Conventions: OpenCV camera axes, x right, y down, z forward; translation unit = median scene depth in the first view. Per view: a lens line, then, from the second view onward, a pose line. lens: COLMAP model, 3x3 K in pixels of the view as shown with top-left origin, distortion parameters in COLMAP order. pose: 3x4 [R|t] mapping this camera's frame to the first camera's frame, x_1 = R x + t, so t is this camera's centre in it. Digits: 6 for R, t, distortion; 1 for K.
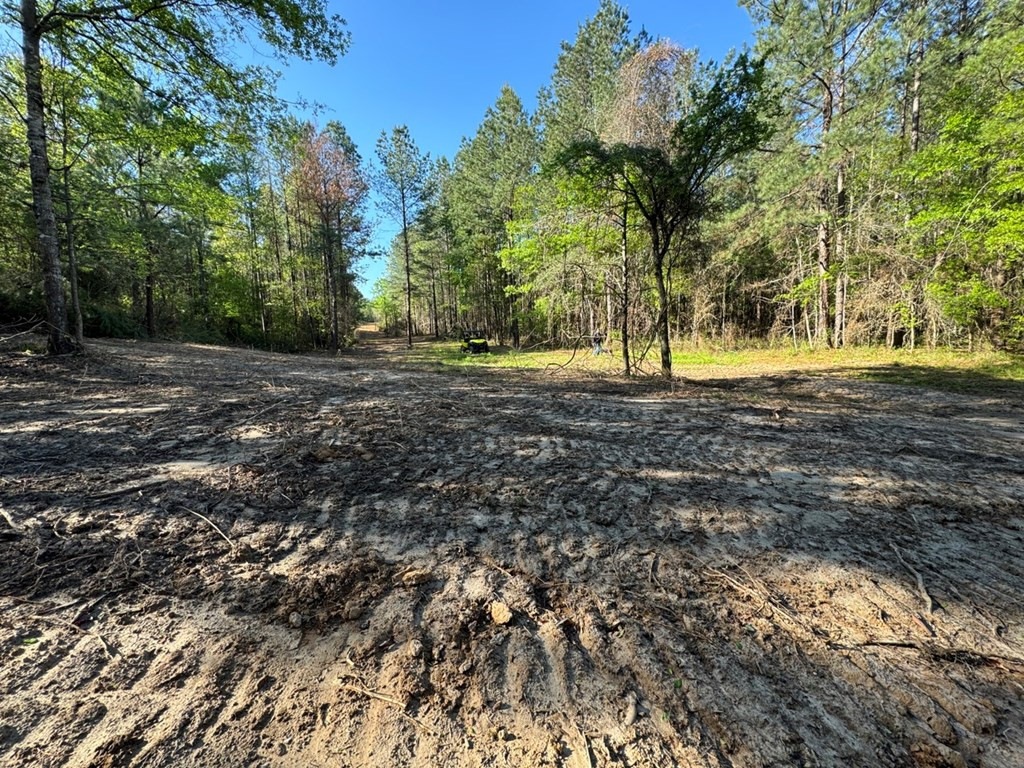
lens RADIAL K [[407.0, 0, 512.5], [0, 407.0, 384.3], [0, 0, 1]] dist [0.000476, -0.000028]
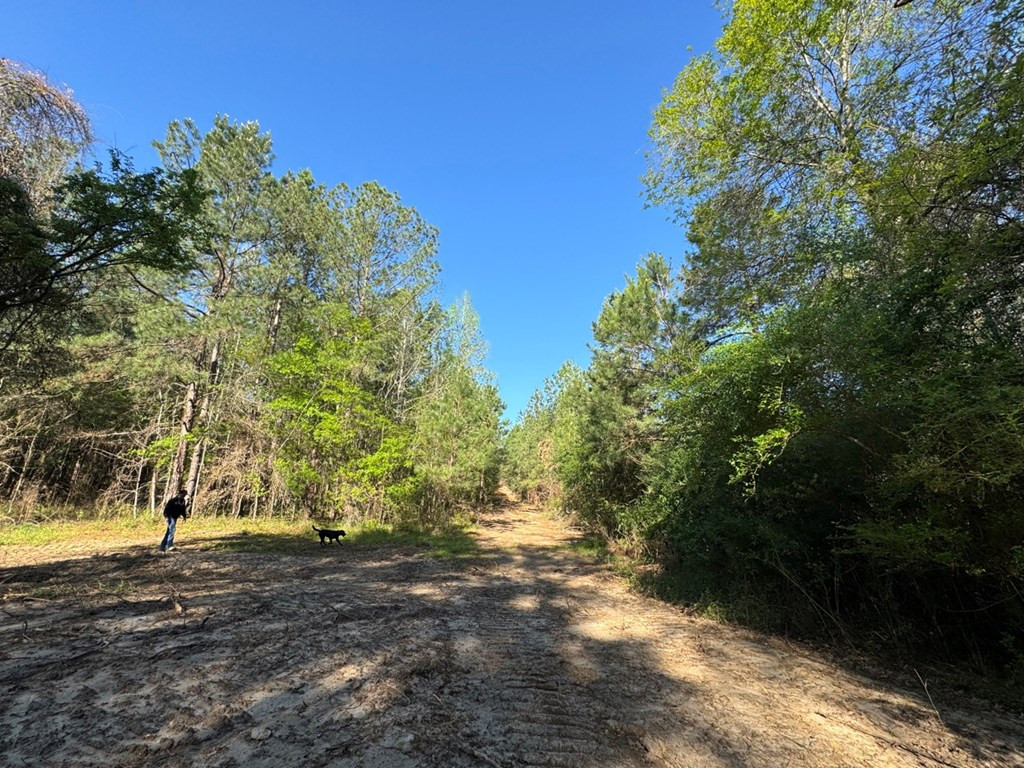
lens RADIAL K [[407.0, 0, 512.8], [0, 407.0, 384.7], [0, 0, 1]] dist [0.000476, -0.000028]
pose [[0.200106, 0.305504, 0.930927, 0.007295], [0.096165, 0.939432, -0.328966, 0.002085], [-0.975044, 0.155351, 0.158607, 0.120770]]
